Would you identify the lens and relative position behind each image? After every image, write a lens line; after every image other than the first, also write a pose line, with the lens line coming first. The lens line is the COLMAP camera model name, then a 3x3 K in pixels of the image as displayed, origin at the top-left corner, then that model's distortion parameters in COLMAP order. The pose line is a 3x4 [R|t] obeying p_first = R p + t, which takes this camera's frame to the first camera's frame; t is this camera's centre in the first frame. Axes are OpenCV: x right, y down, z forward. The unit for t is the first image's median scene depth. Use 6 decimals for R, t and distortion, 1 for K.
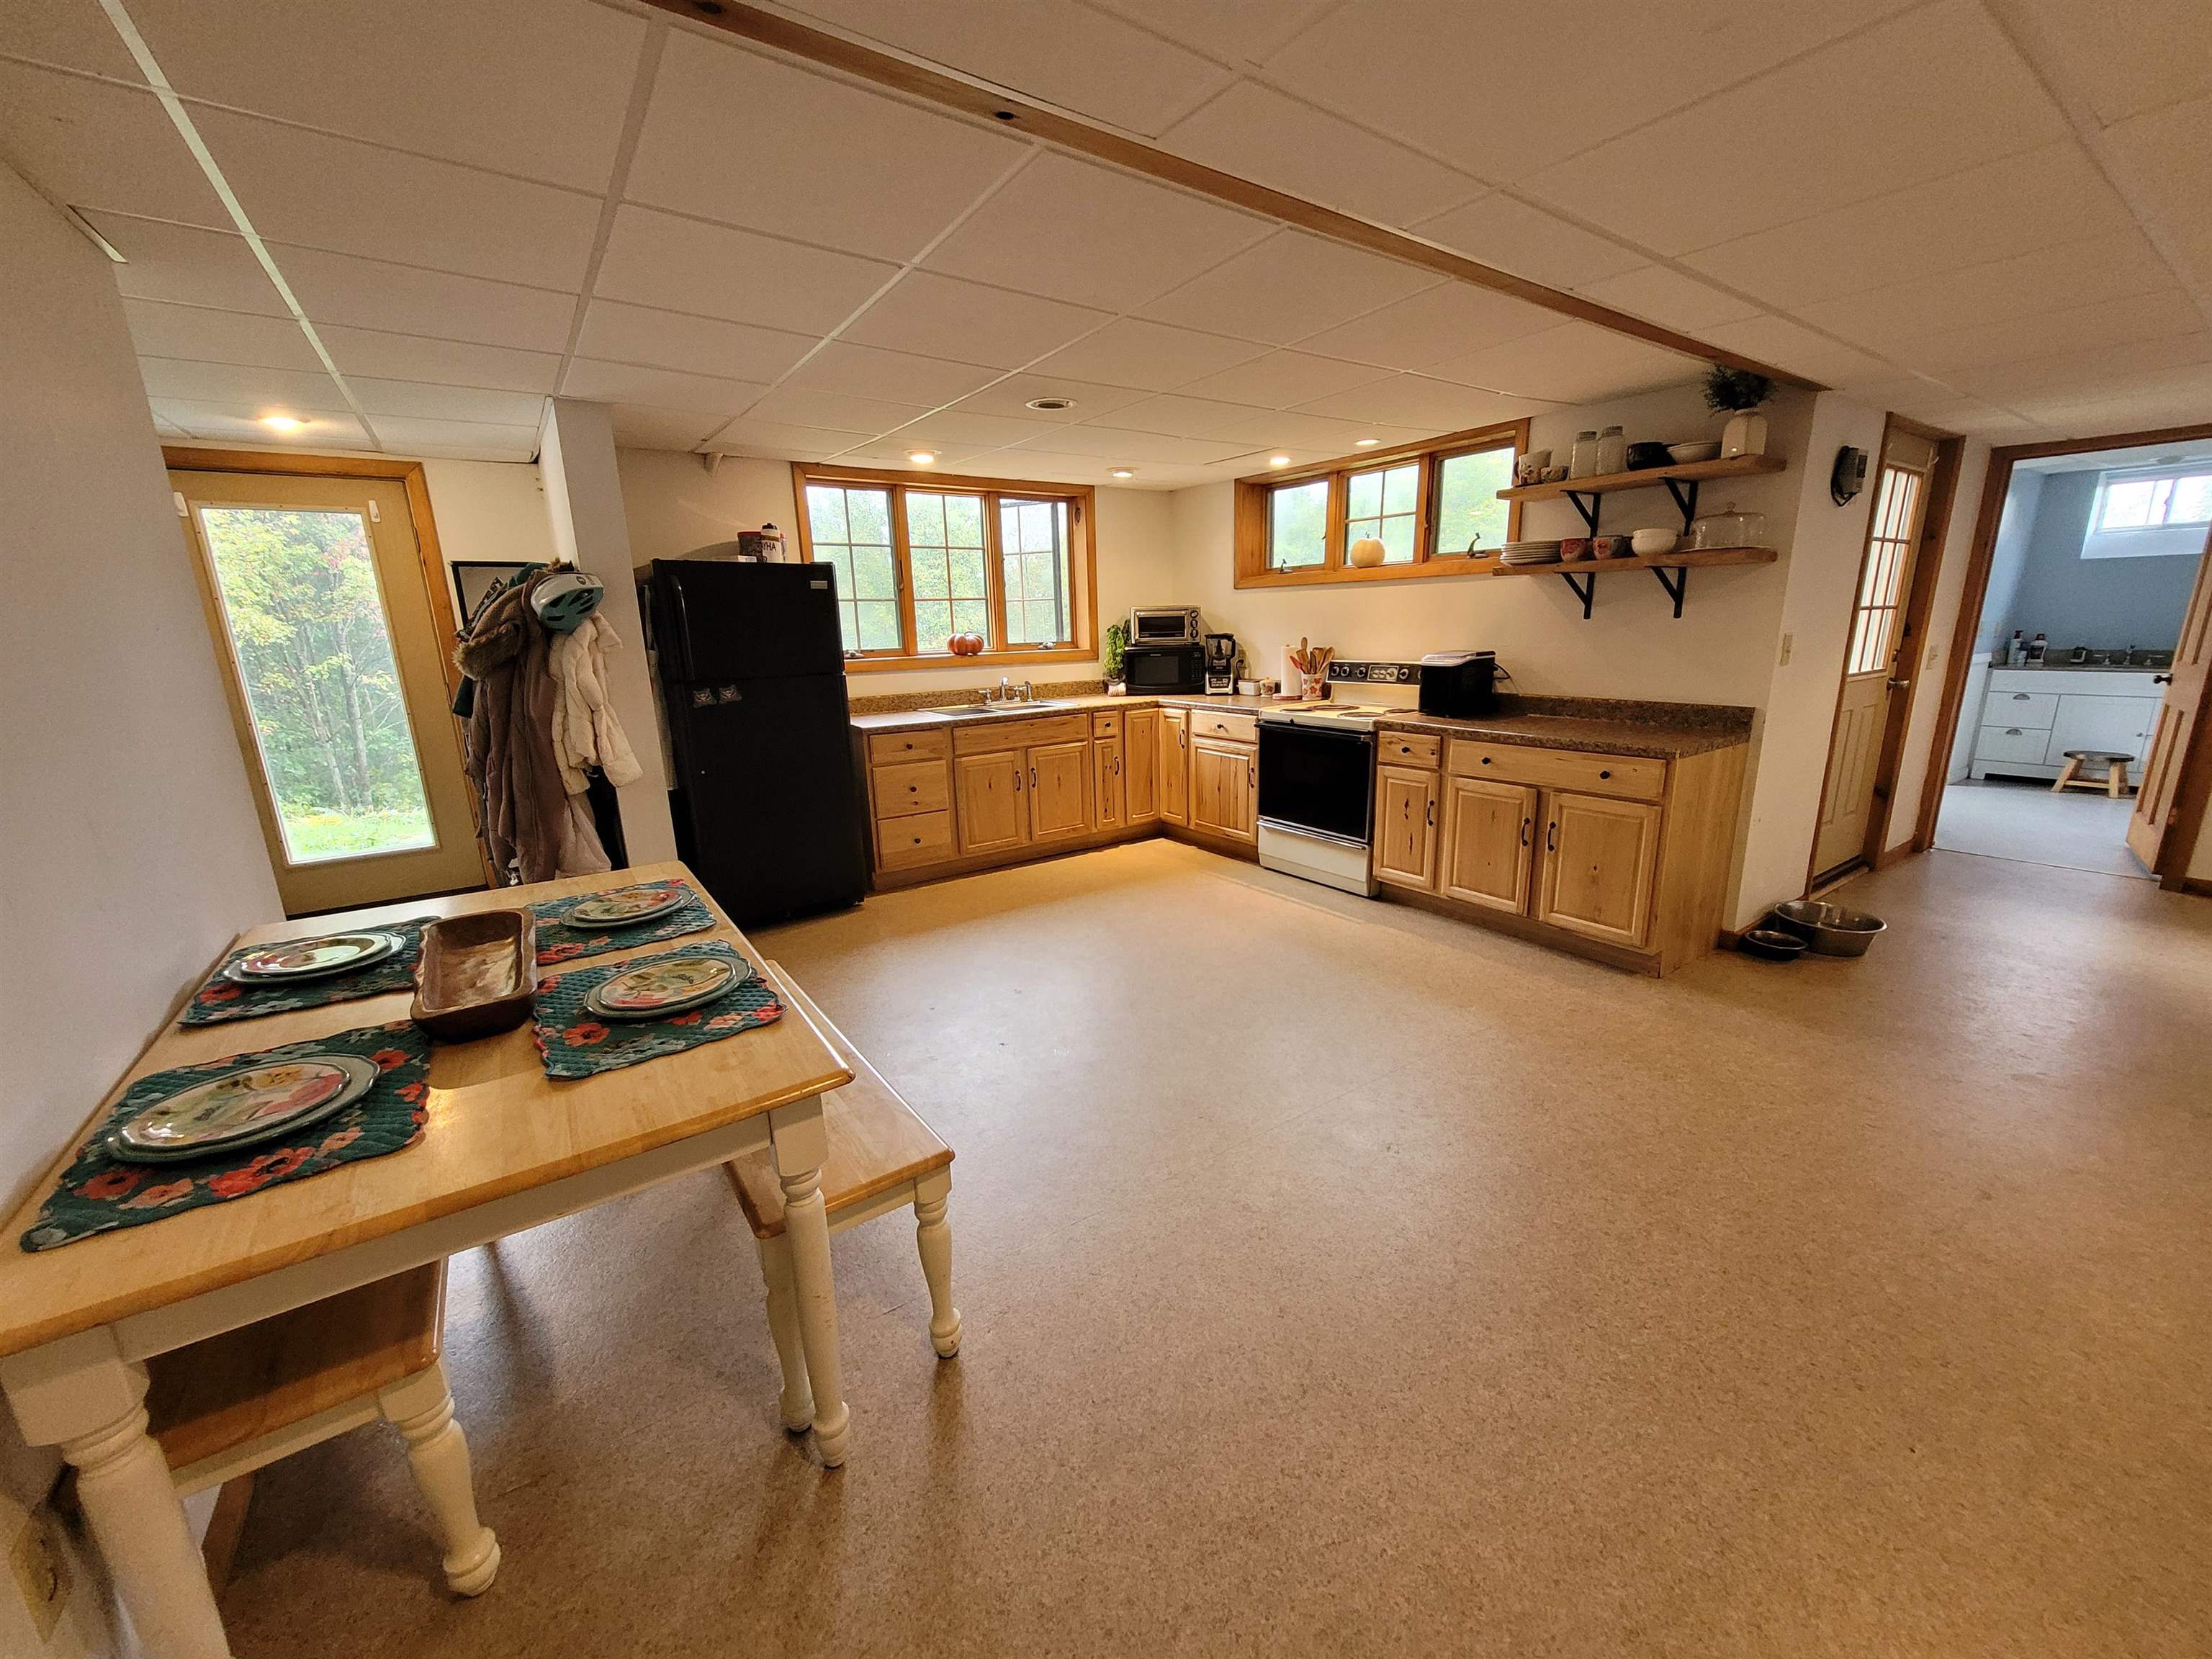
lens RADIAL K [[871.4, 0, 1112.9], [0, 871.4, 837.1], [0, 0, 1]] dist [0.006558, -0.000855]
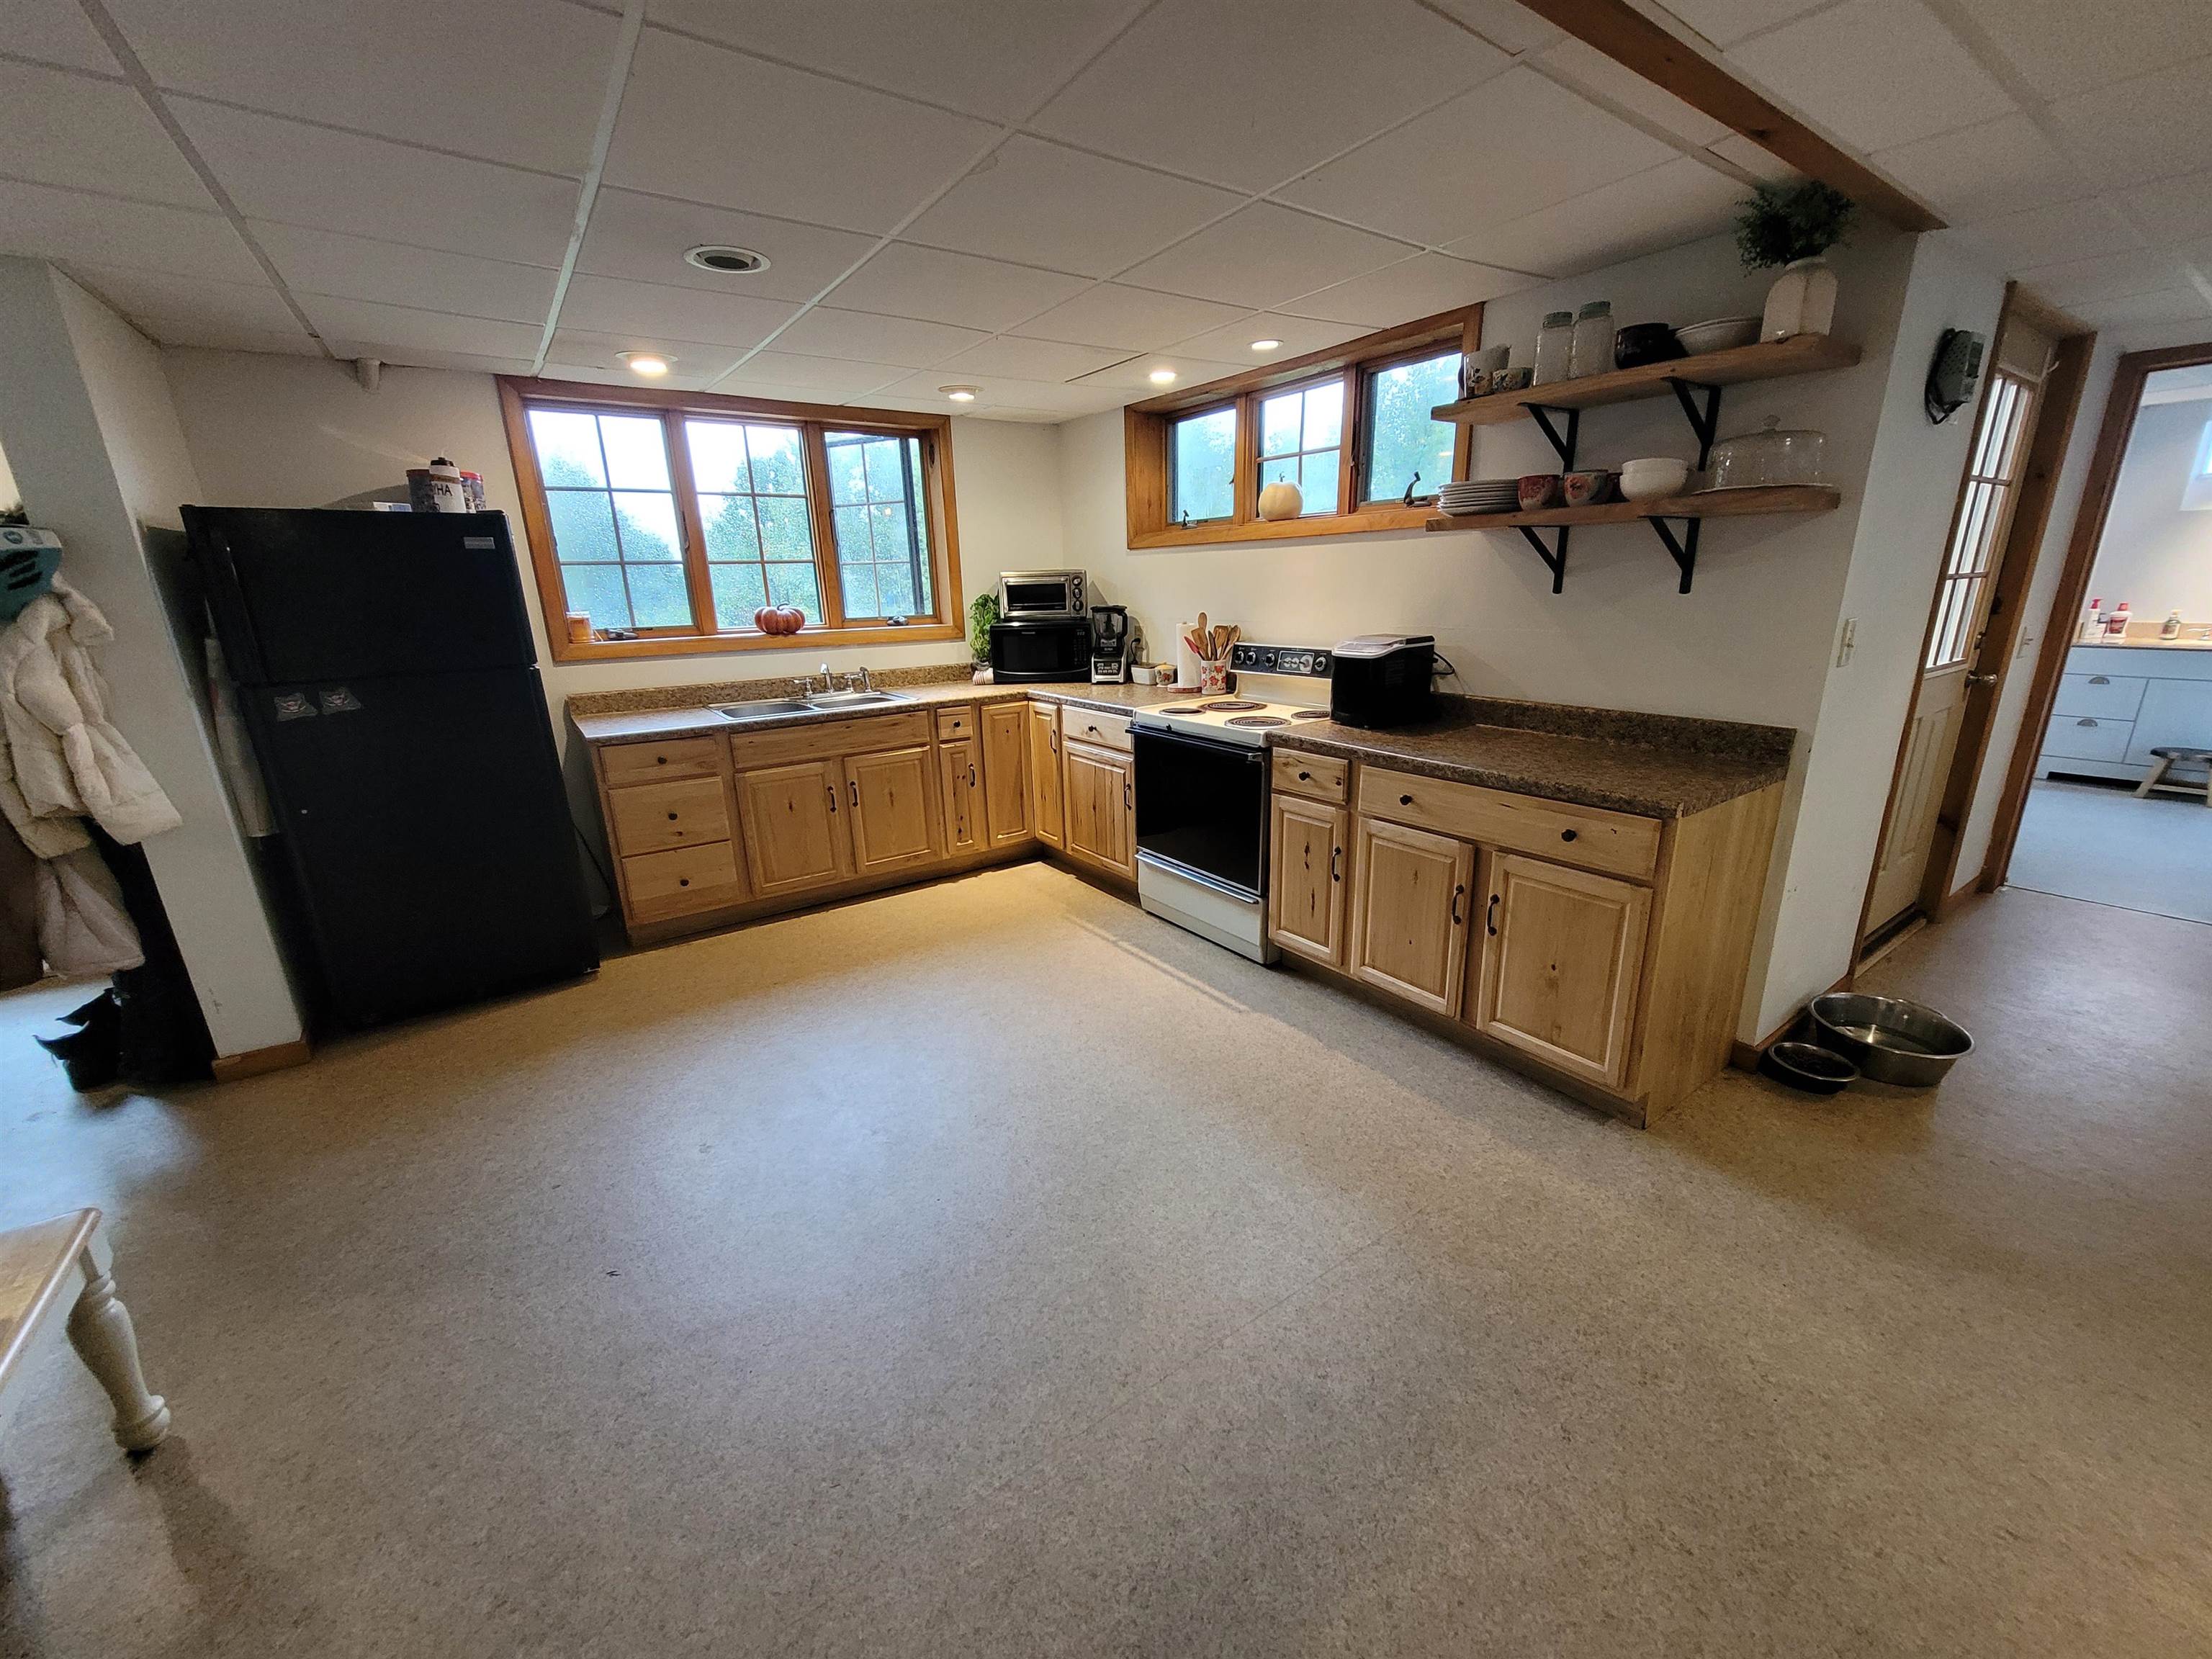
lens RADIAL K [[871.4, 0, 1114.2], [0, 871.4, 836.7], [0, 0, 1]] dist [0.006558, -0.000855]
pose [[1.000000, -0.000305, -0.000052, 0.161976], [0.000307, 0.999036, 0.043905, -0.073891], [0.000039, -0.043905, 0.999036, 0.250973]]
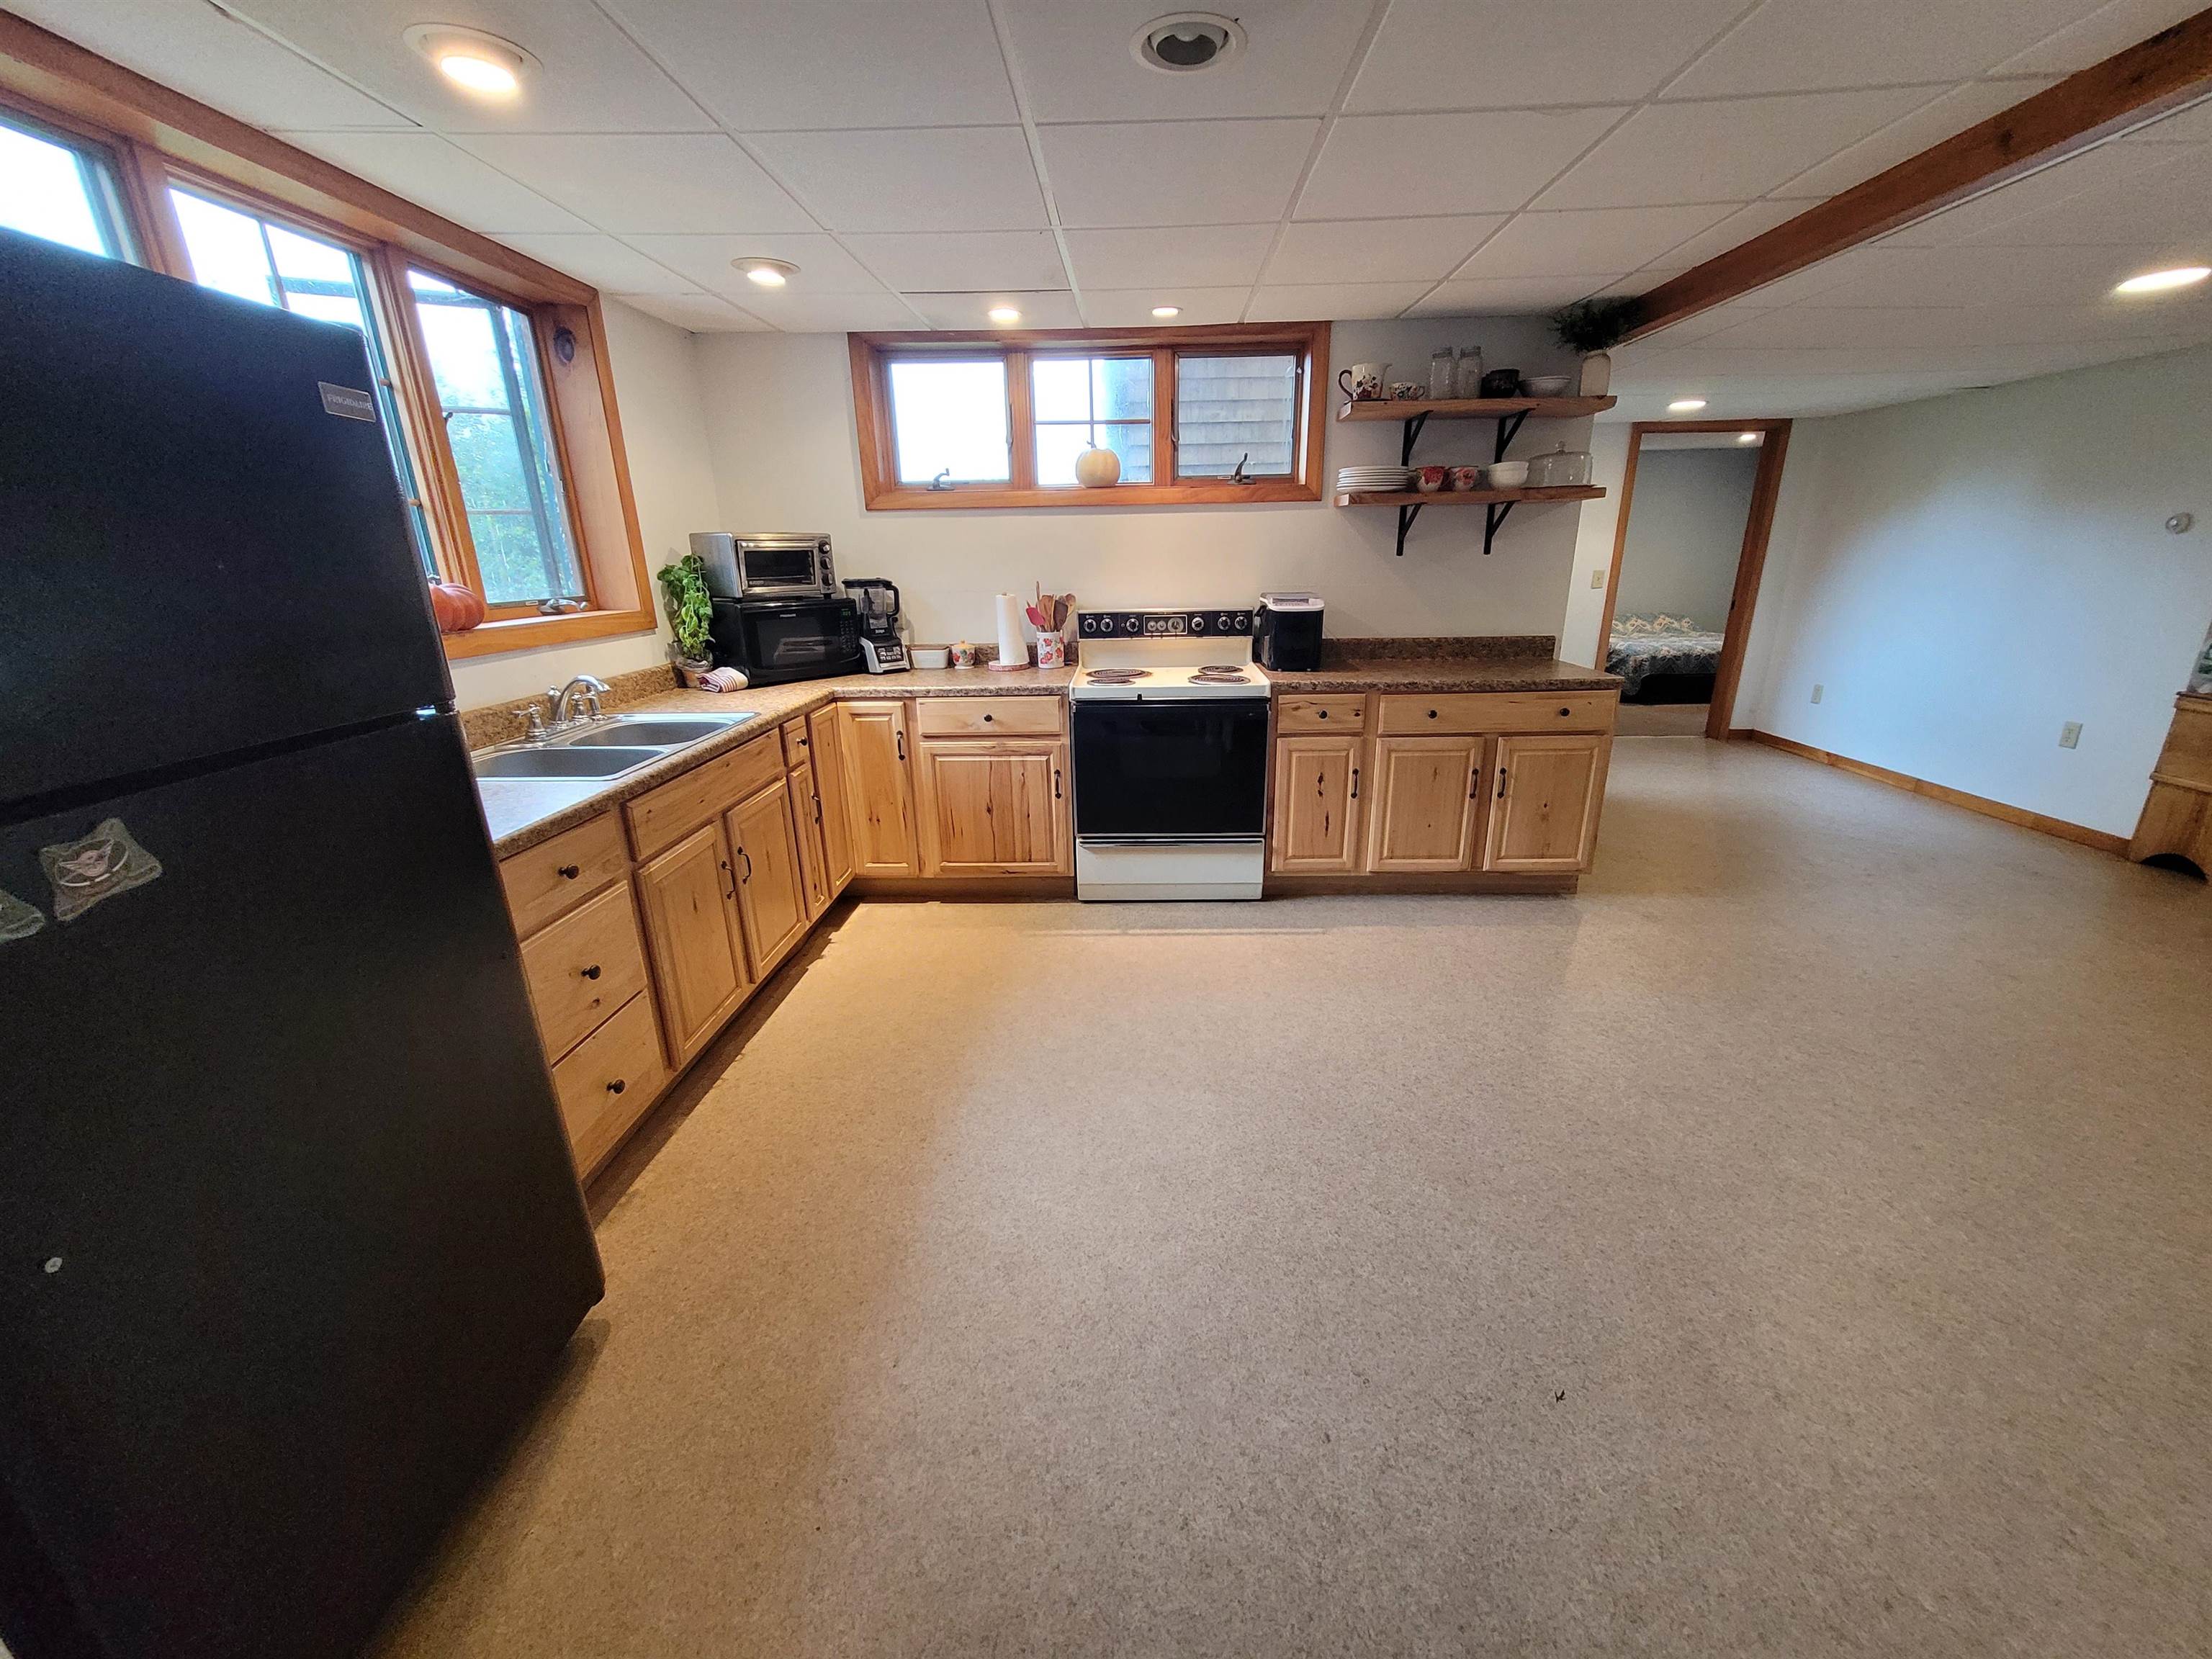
lens RADIAL K [[871.4, 0, 1125.3], [0, 871.4, 834.6], [0, 0, 1]] dist [0.006558, -0.000855]
pose [[0.595656, -0.235598, 0.767911, -0.394224], [0.196600, 0.969702, 0.145009, -0.132553], [-0.778808, 0.064596, 0.623927, 0.578219]]
